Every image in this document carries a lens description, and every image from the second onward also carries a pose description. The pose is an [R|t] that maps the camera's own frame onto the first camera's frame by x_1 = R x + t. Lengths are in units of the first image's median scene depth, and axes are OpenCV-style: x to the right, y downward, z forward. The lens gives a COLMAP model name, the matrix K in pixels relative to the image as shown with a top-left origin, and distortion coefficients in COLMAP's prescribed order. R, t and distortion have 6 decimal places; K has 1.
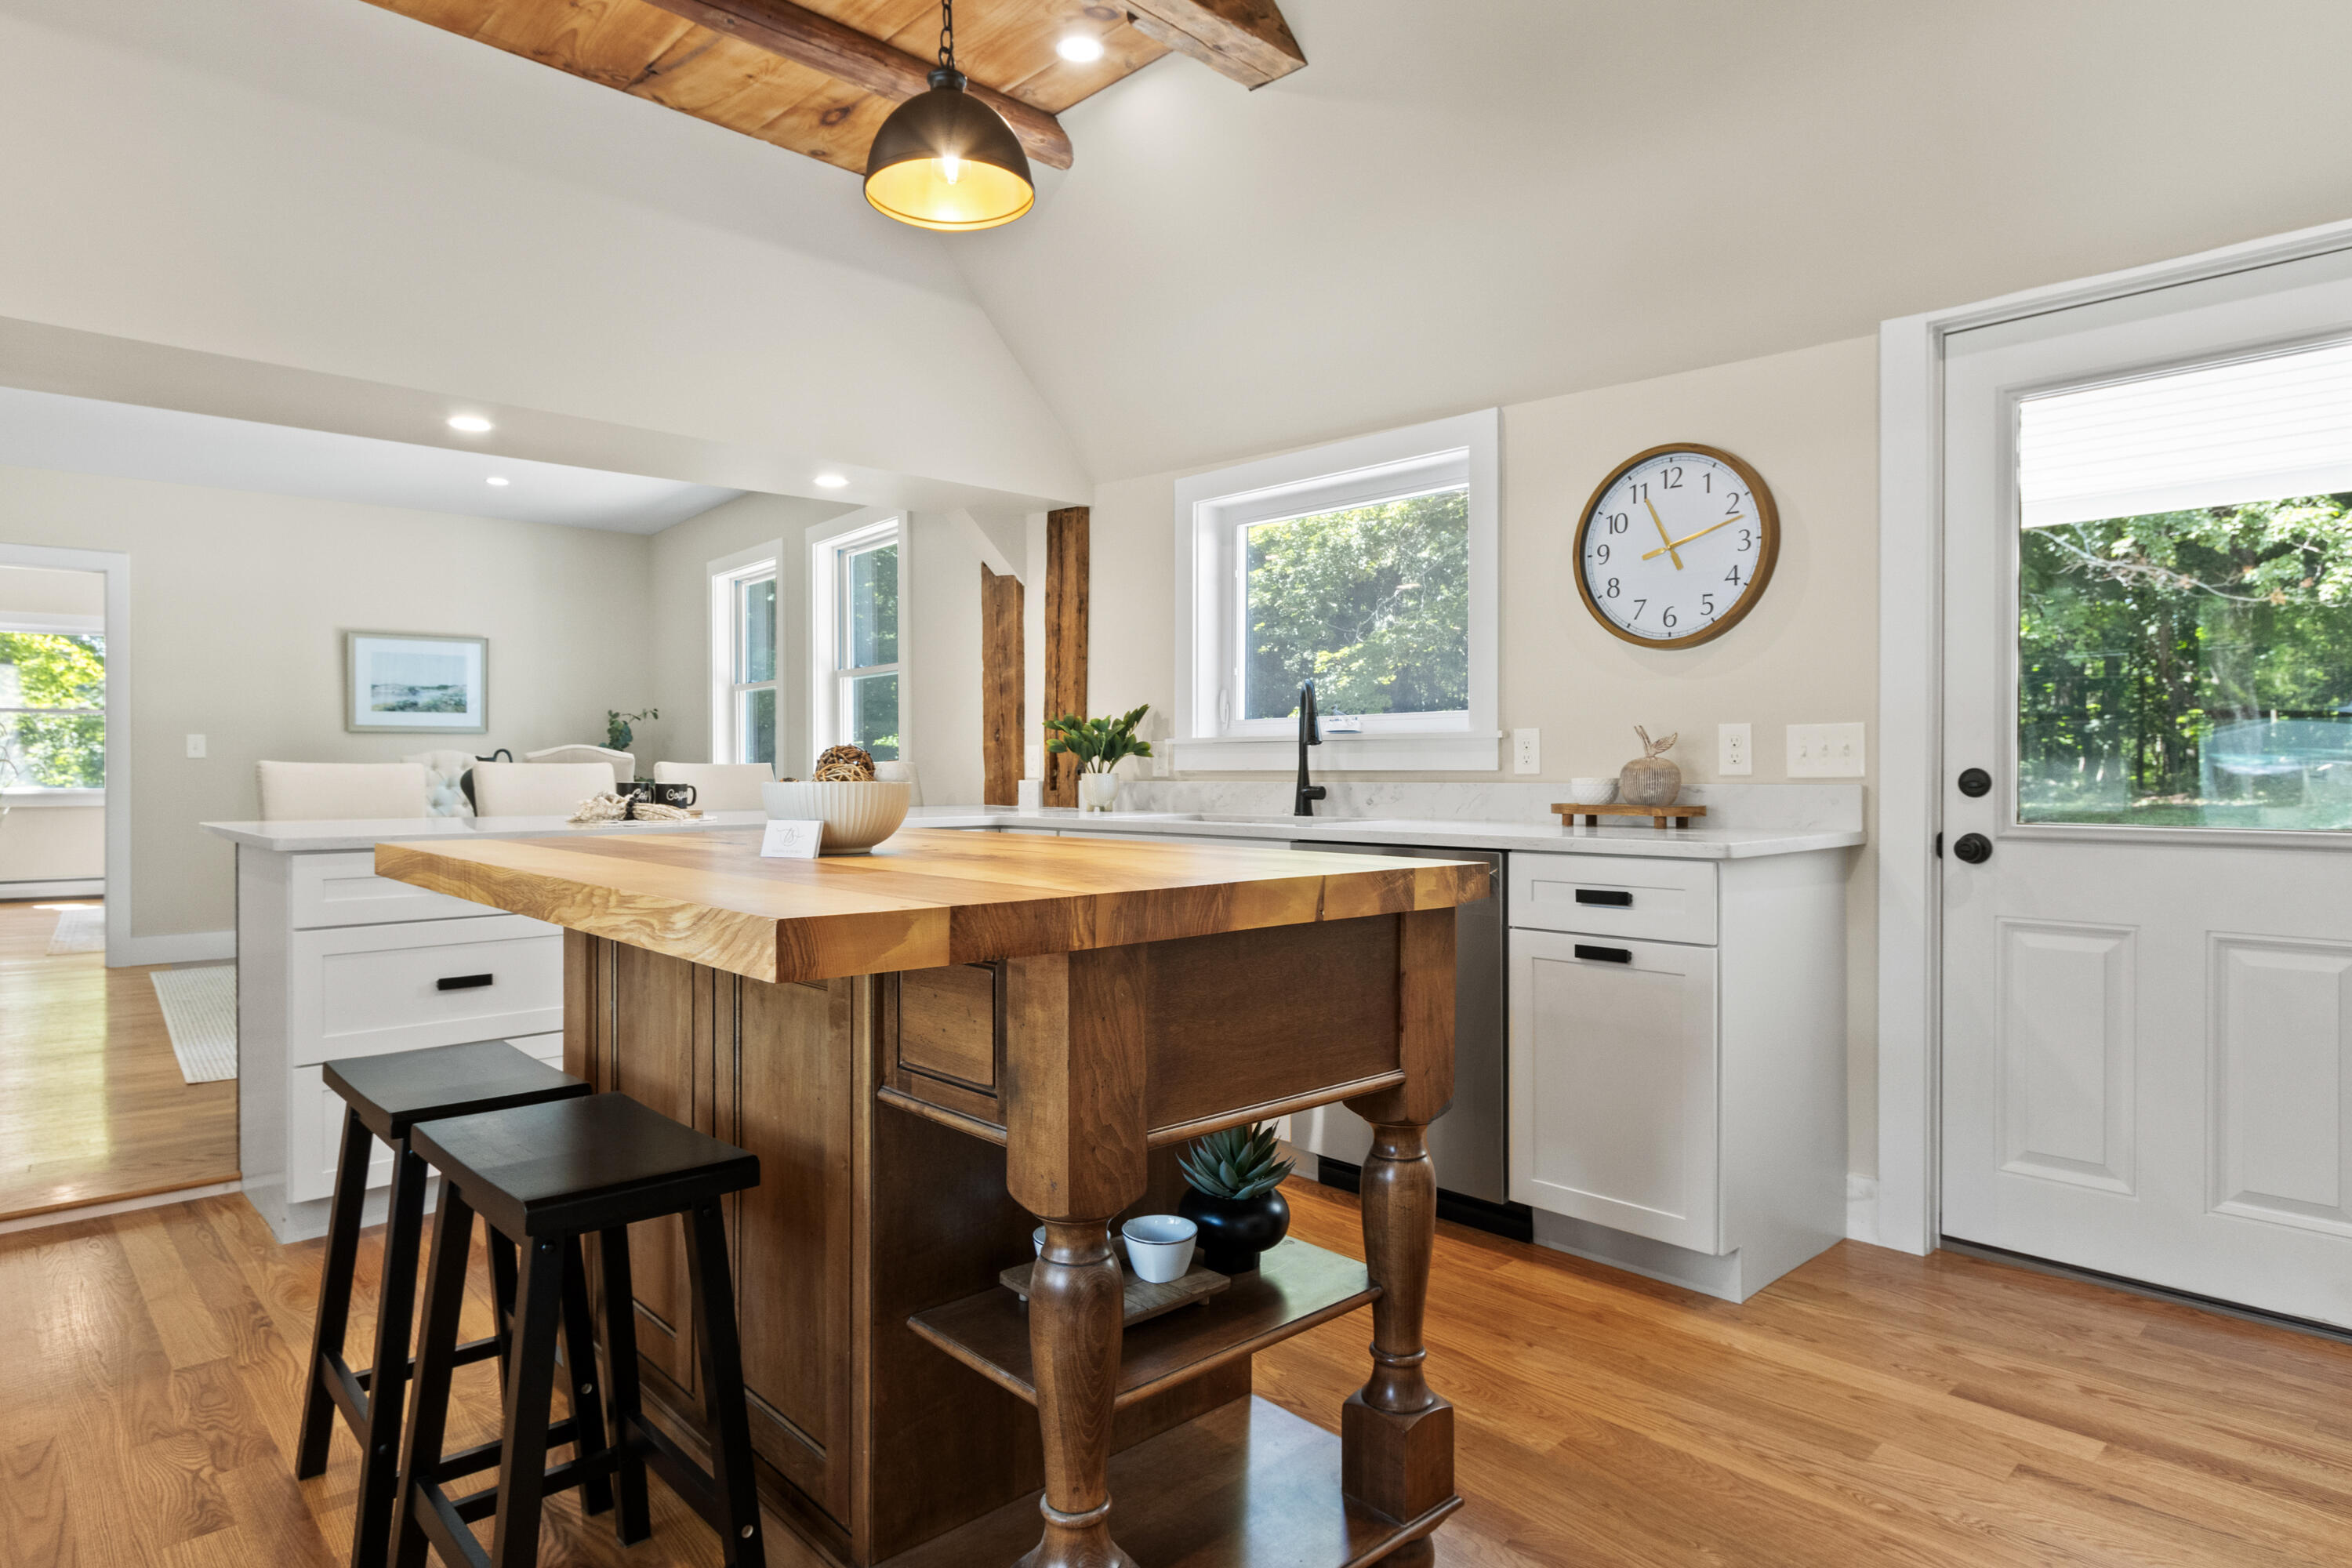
lens RADIAL K [[1338.3, 0, 1169.9], [0, 1338.3, 777.0], [0, 0, 1]] dist [0.003915, -0.002135]
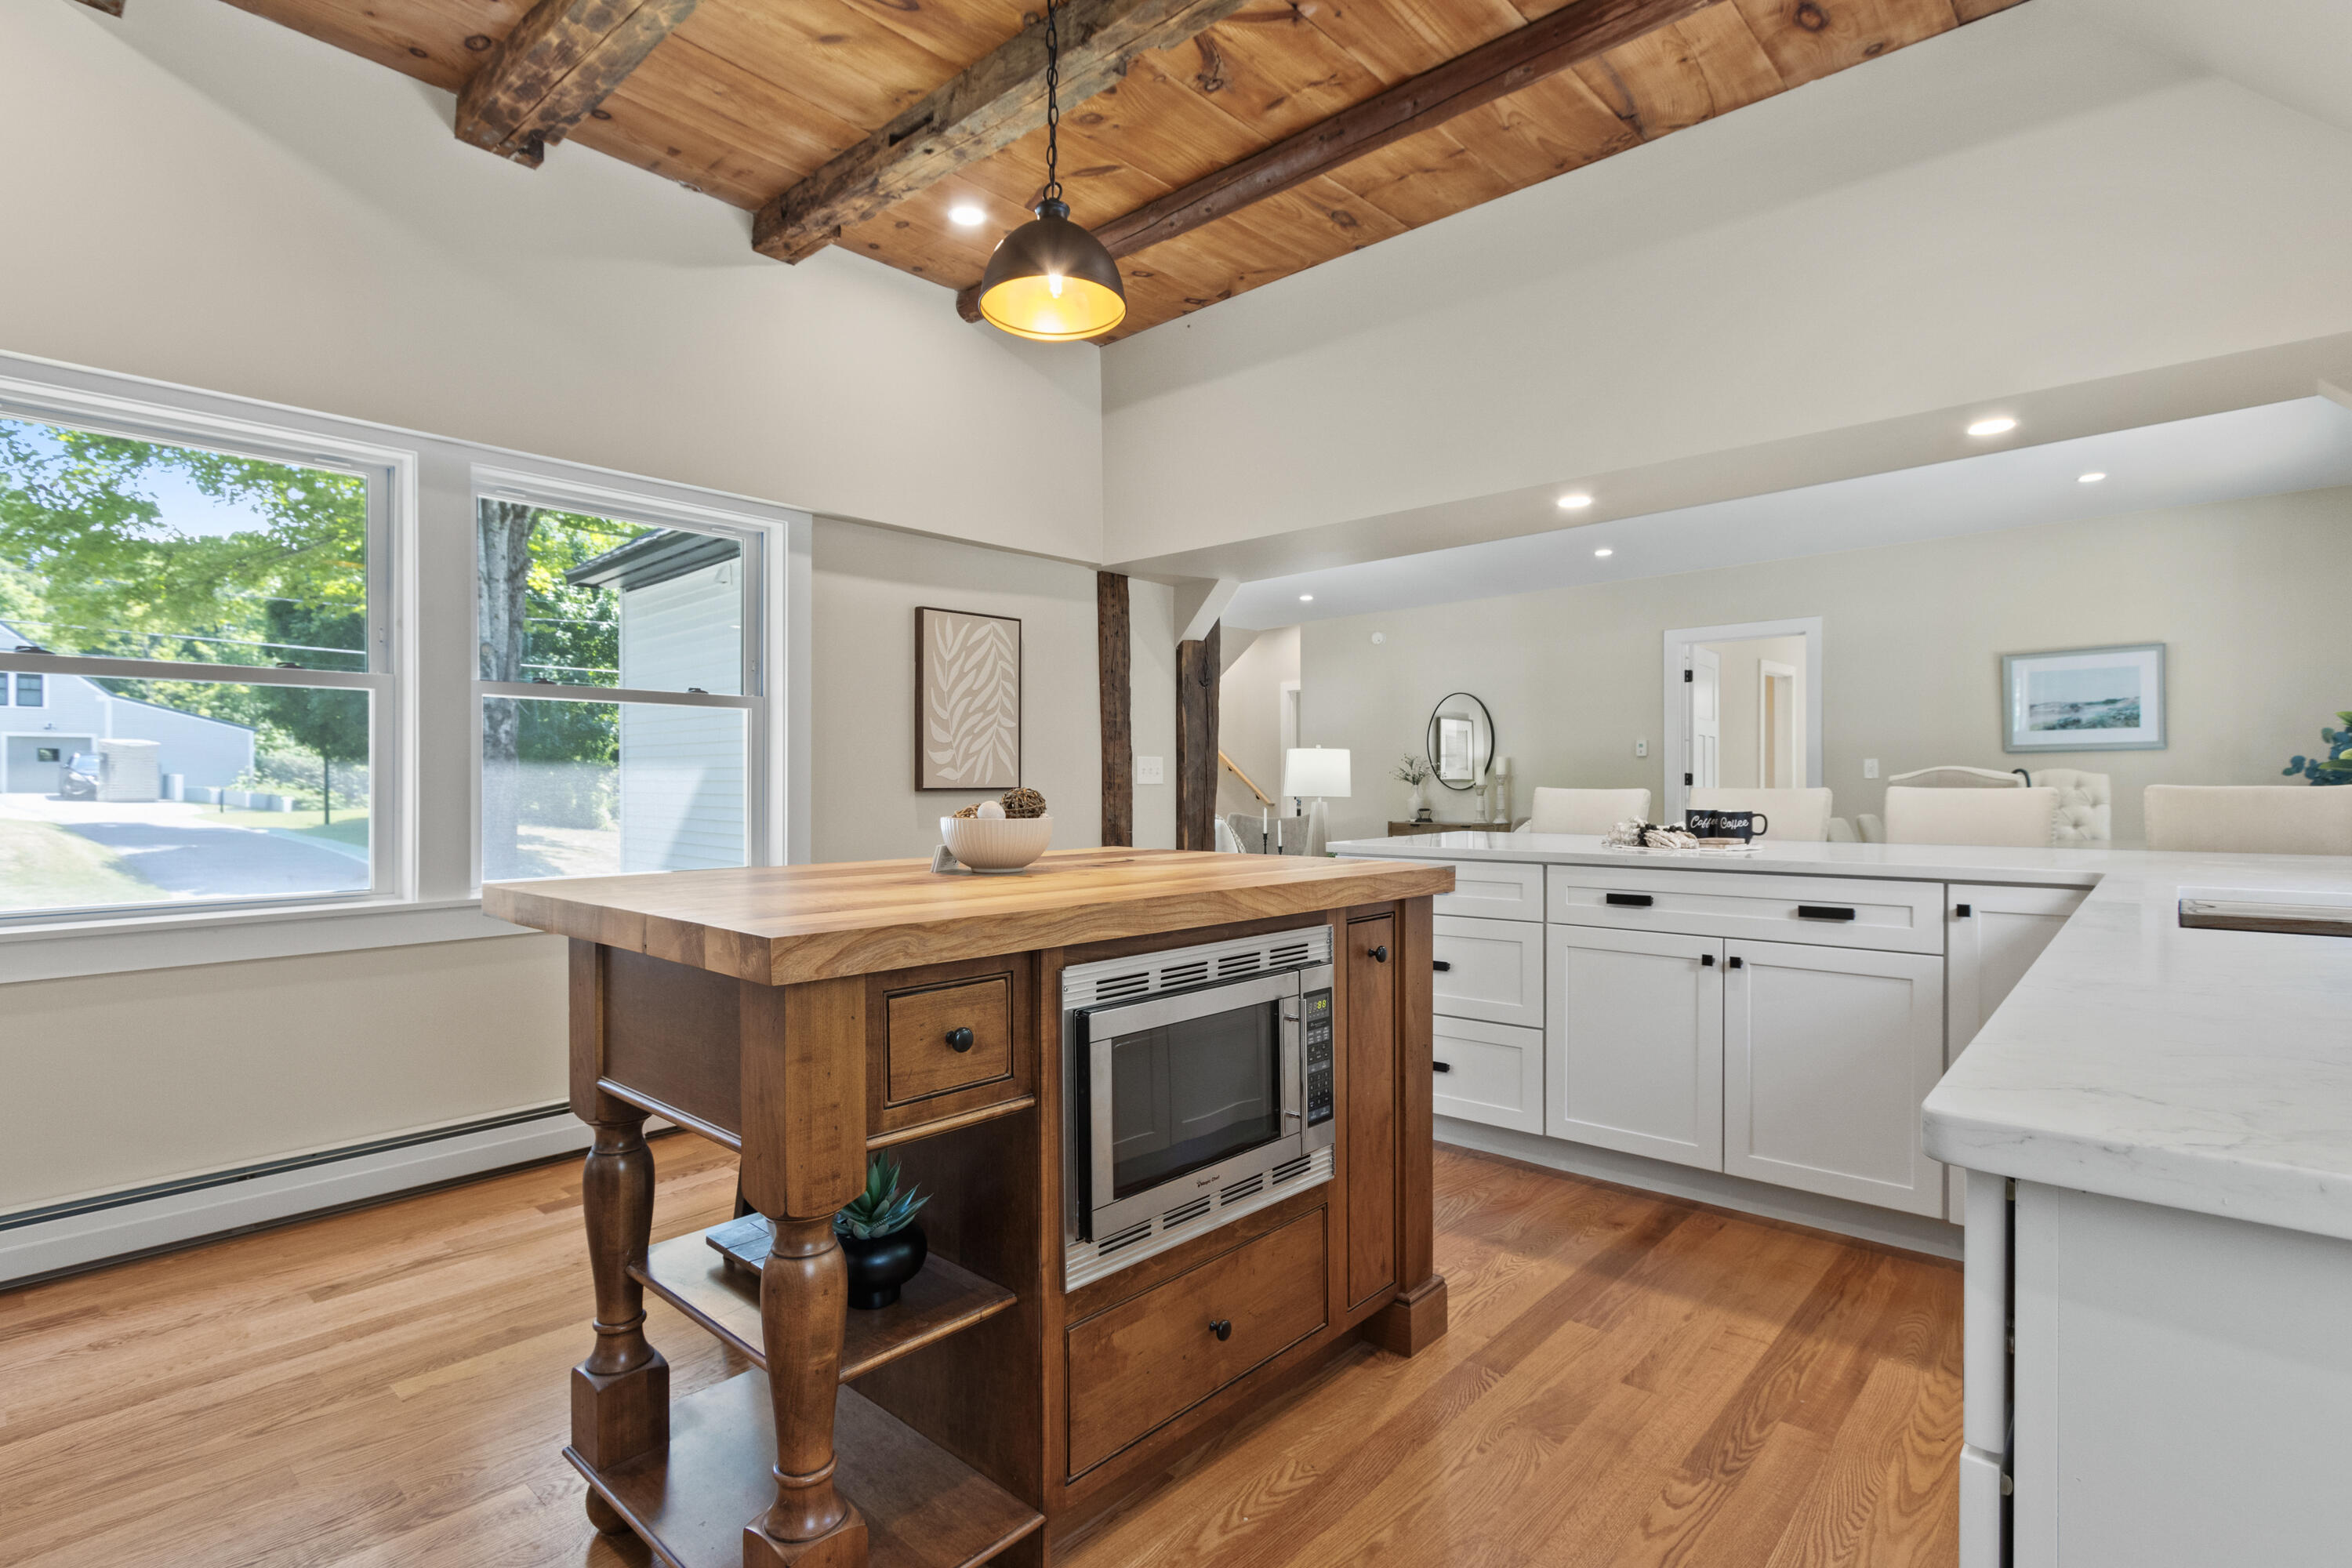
lens RADIAL K [[1121.3, 0, 1121.9], [0, 1121.3, 791.7], [0, 0, 1]] dist [0.001839, -0.000699]
pose [[0.059766, 0.006550, -0.998191, 0.515221], [-0.002333, 0.999977, 0.006422, -0.017158], [0.998210, 0.001945, 0.059780, 0.642331]]
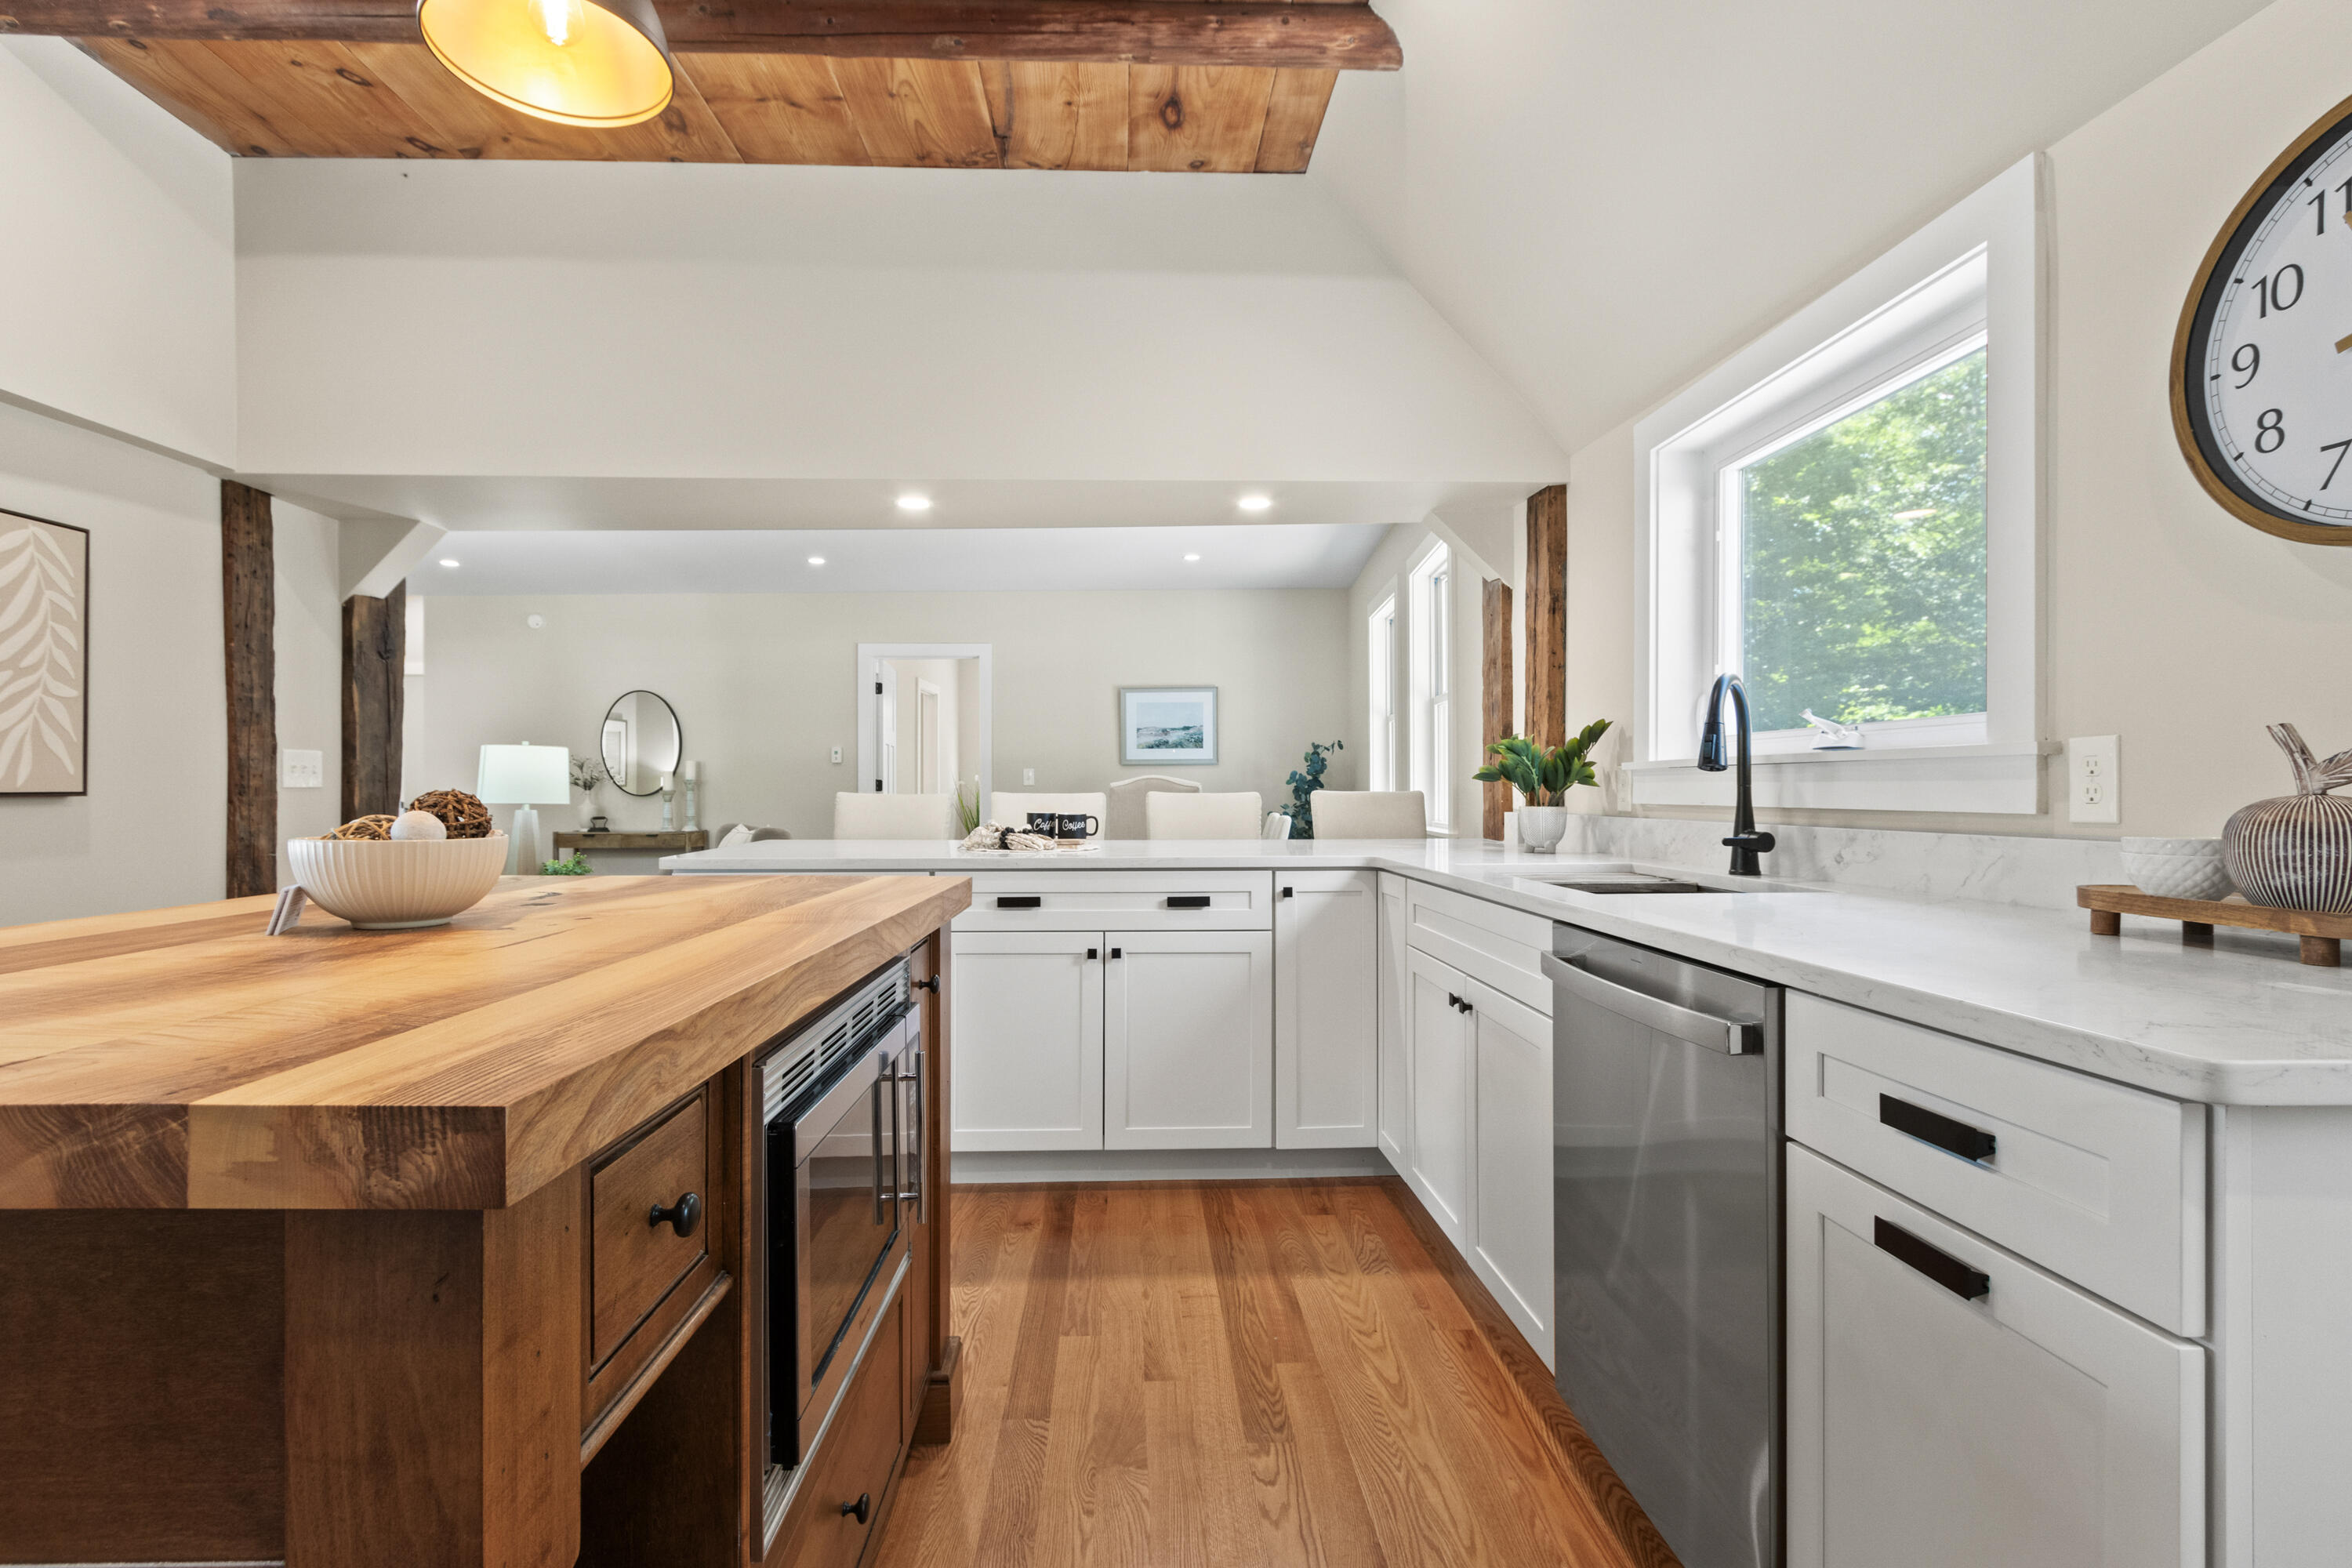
lens RADIAL K [[1121.3, 0, 1147.5], [0, 1121.3, 791.1], [0, 0, 1]] dist [0.001839, -0.000699]
pose [[0.745635, 0.000802, -0.666354, 0.324725], [-0.003007, 0.999993, -0.002161, -0.014495], [0.666348, 0.003615, 0.745632, 0.483055]]
